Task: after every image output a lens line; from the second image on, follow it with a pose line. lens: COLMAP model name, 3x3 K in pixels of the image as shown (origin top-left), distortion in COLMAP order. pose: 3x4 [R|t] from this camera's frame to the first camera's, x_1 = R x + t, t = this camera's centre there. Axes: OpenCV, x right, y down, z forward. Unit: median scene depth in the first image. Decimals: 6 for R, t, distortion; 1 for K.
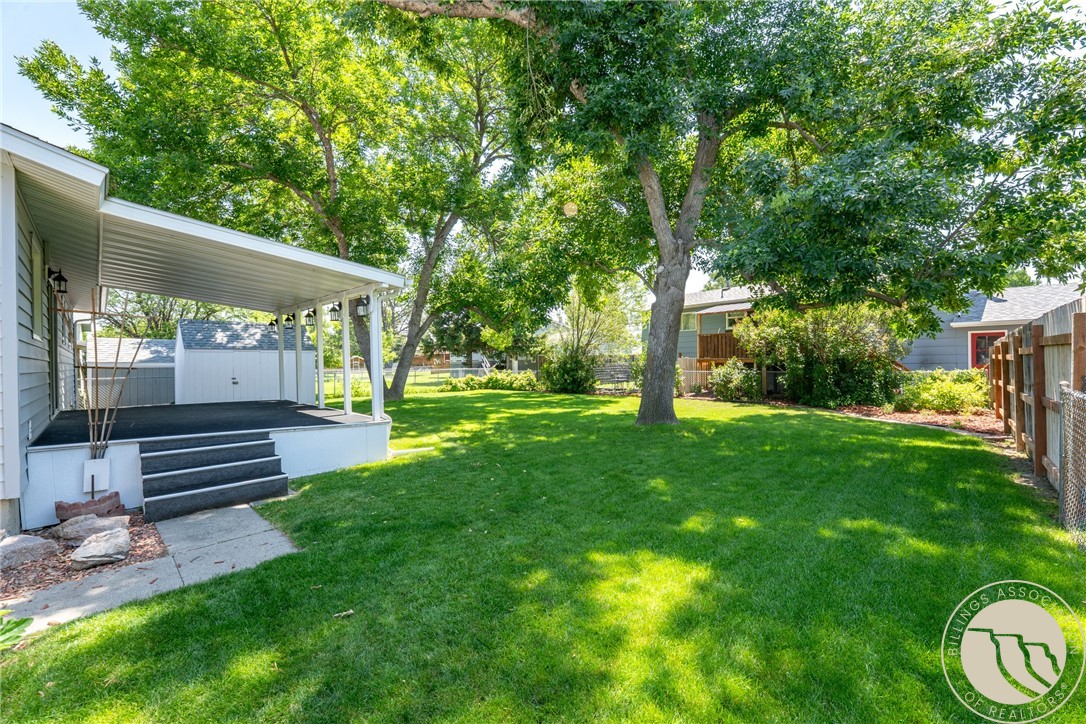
lens RADIAL K [[451.9, 0, 543.0], [0, 451.9, 362.0], [0, 0, 1]] dist [-0.001020, -0.000201]
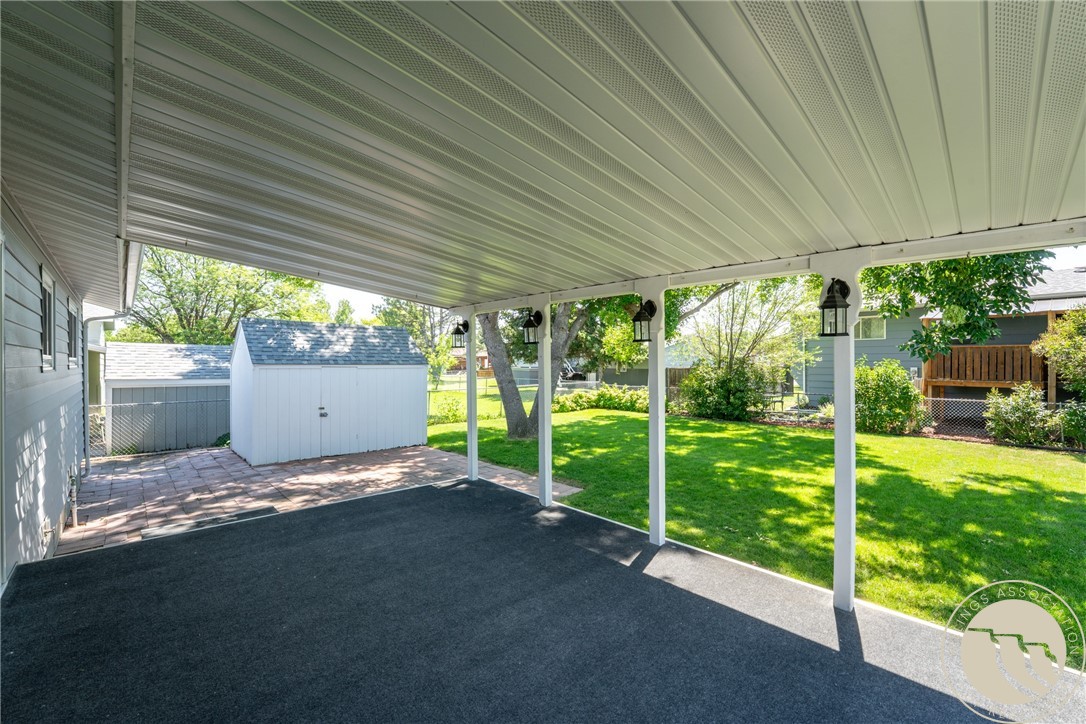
lens RADIAL K [[448.1, 0, 543.0], [0, 448.1, 362.0], [0, 0, 1]] dist [-0.000380, -0.000041]
pose [[0.999611, 0.013339, -0.024503, -0.209873], [-0.013425, 0.999904, -0.003329, -0.018899], [0.024456, 0.003657, 0.999694, 0.214405]]
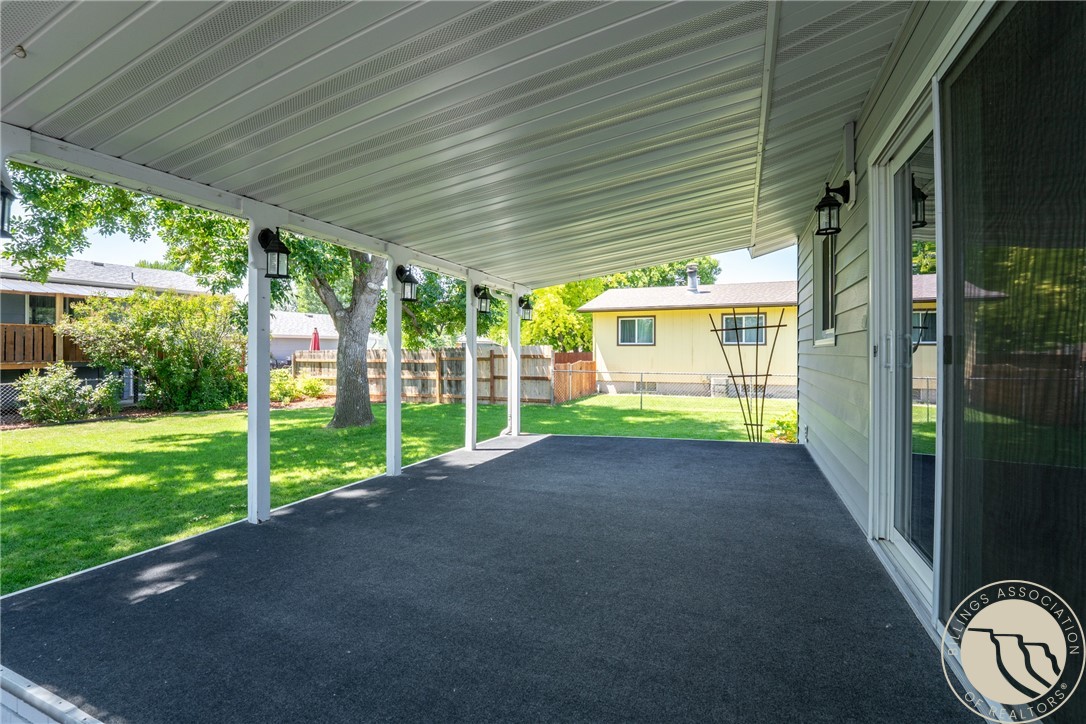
lens RADIAL K [[463.7, 0, 543.0], [0, 463.7, 362.0], [0, 0, 1]] dist [-0.001572, -0.000128]
pose [[-0.373442, 0.000396, 0.927653, -0.391398], [0.012693, 0.999908, 0.004682, -0.000733], [-0.927567, 0.013523, -0.373413, 0.407696]]
